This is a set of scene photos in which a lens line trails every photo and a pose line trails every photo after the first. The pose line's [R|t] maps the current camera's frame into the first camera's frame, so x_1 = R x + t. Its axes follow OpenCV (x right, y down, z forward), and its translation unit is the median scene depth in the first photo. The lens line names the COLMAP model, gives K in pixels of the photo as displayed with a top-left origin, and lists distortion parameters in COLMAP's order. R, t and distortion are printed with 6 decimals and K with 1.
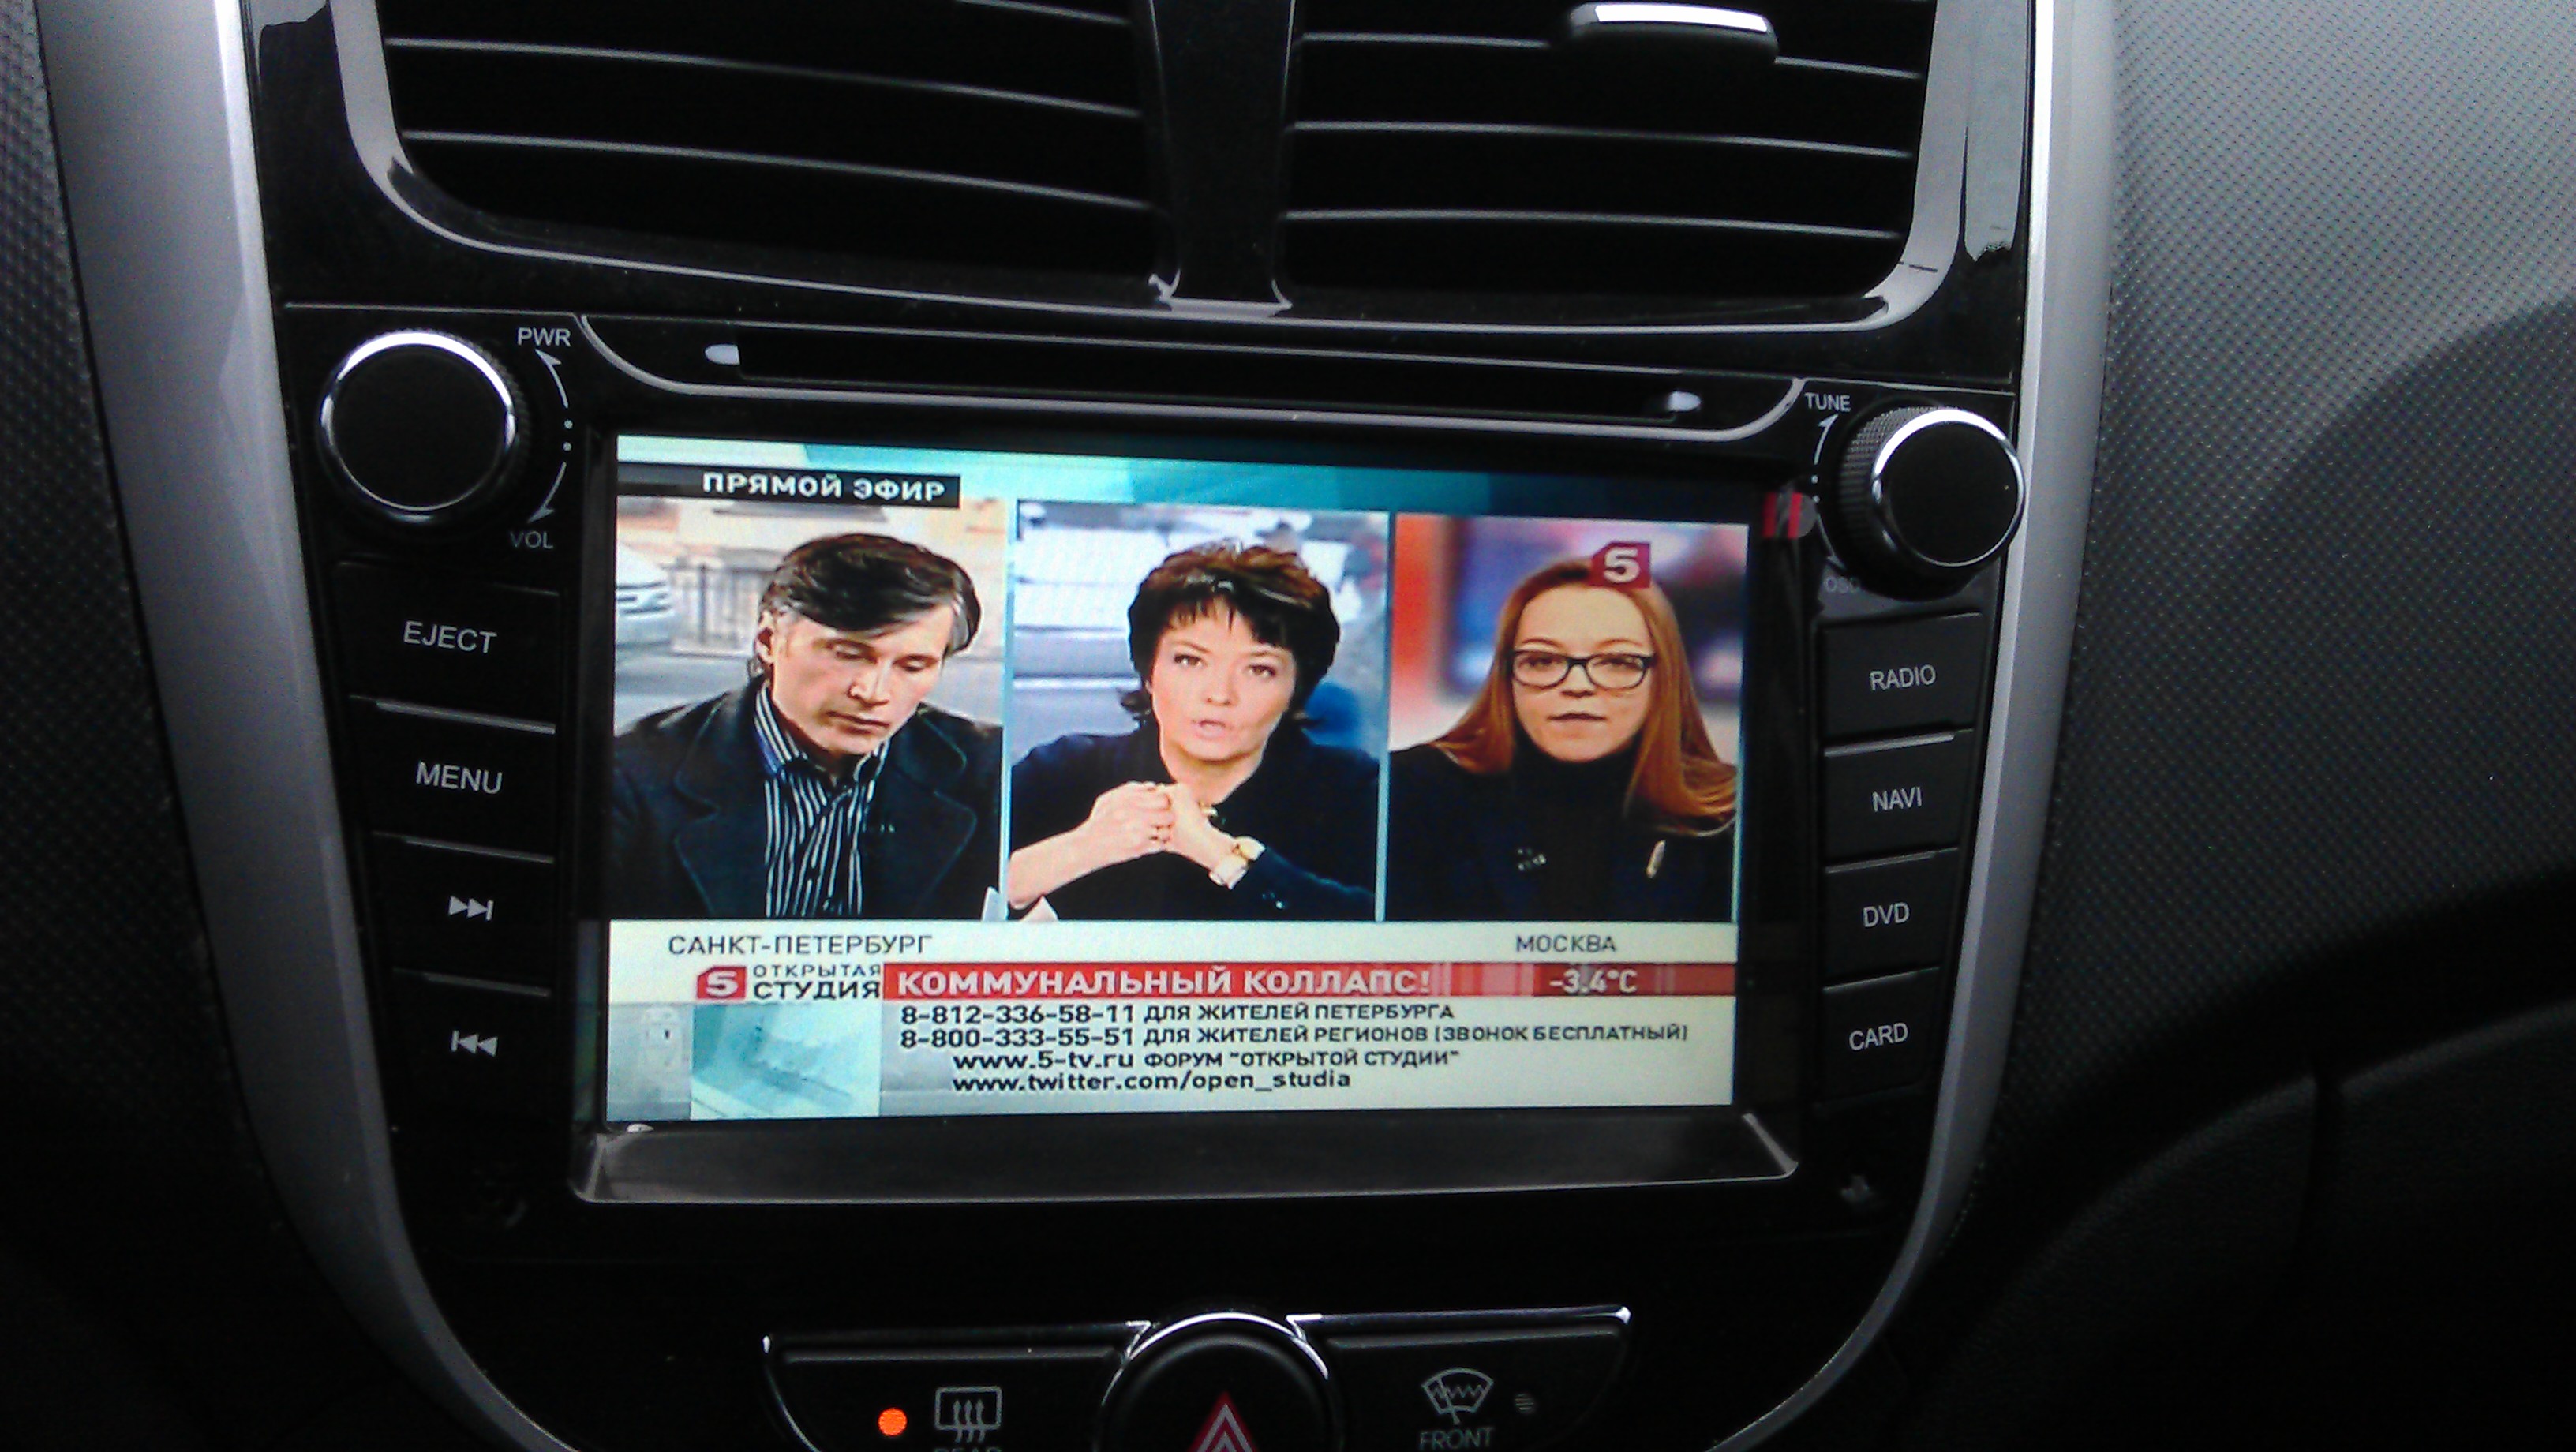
lens RADIAL K [[2671.9, 0, 1294.1], [0, 2671.9, 730.0], [0, 0, 1]] dist [0.112265, -0.472265]
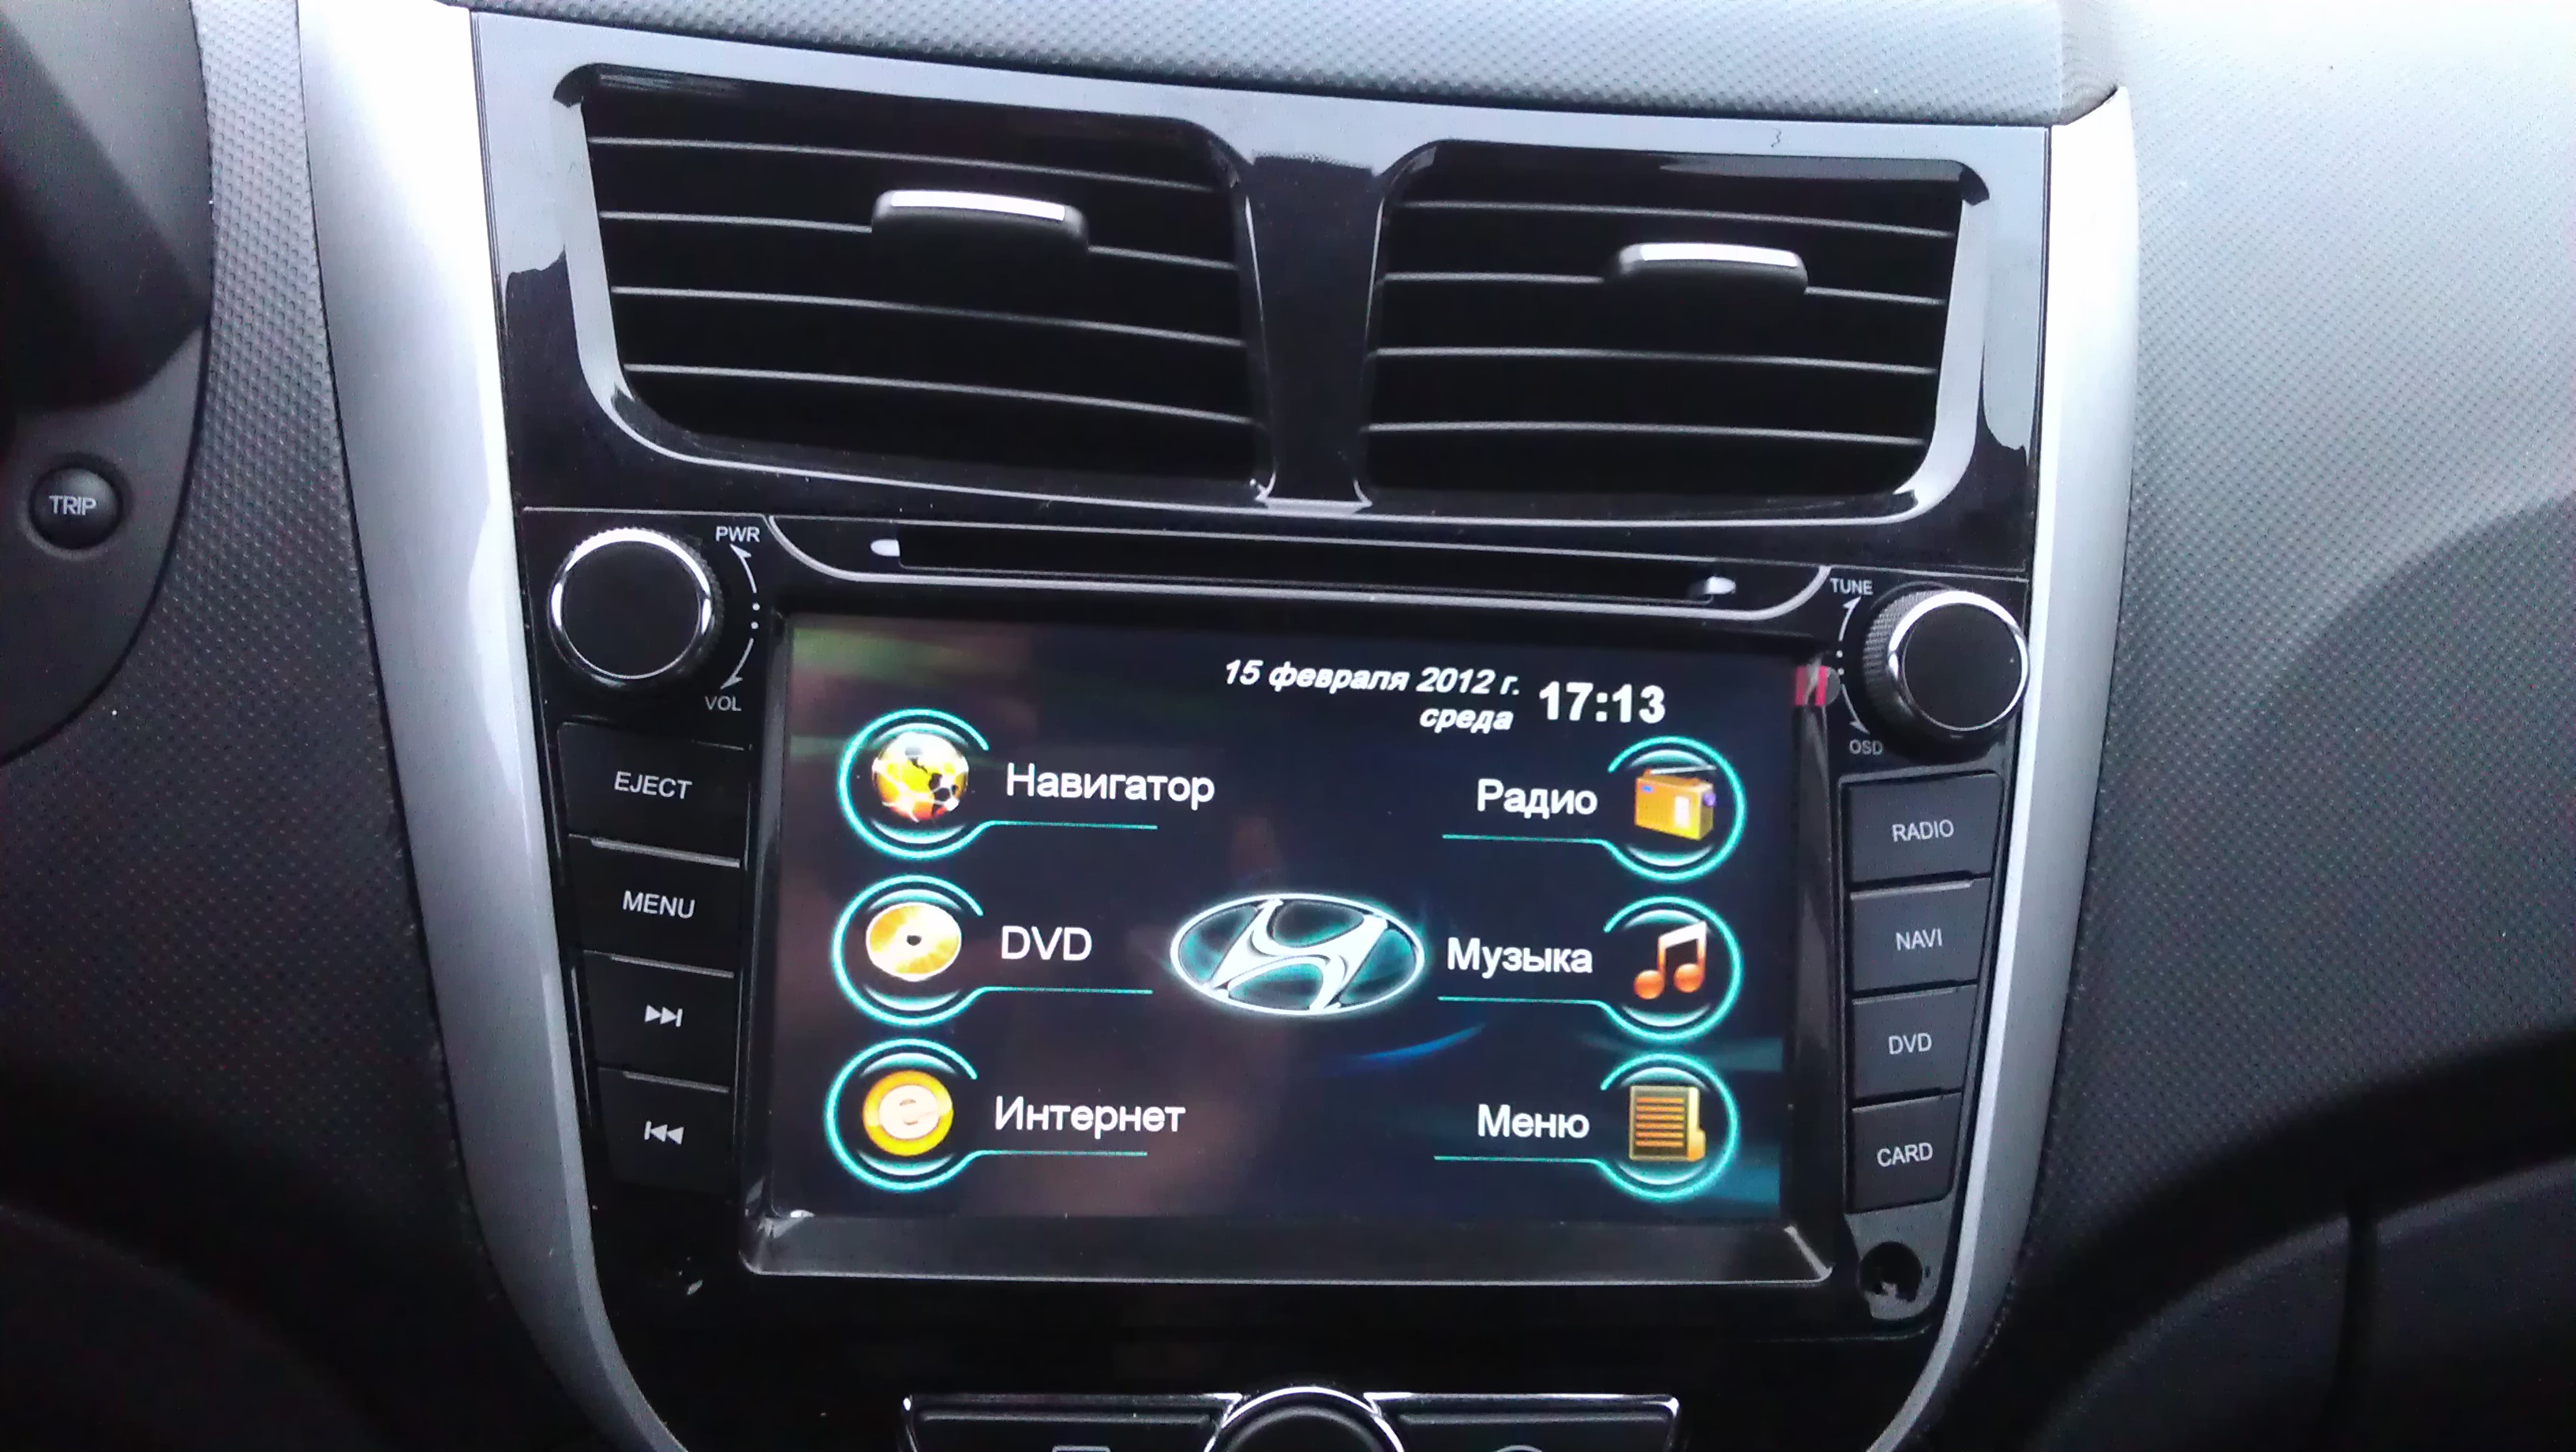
lens RADIAL K [[2701.1, 0, 1272.5], [0, 2701.1, 698.9], [0, 0, 1]] dist [0.109477, -0.474841]
pose [[0.996746, -0.001291, -0.080593, 0.048683], [-0.006365, 0.995488, -0.094674, 0.034907], [0.080351, 0.094879, 0.992241, -0.149442]]
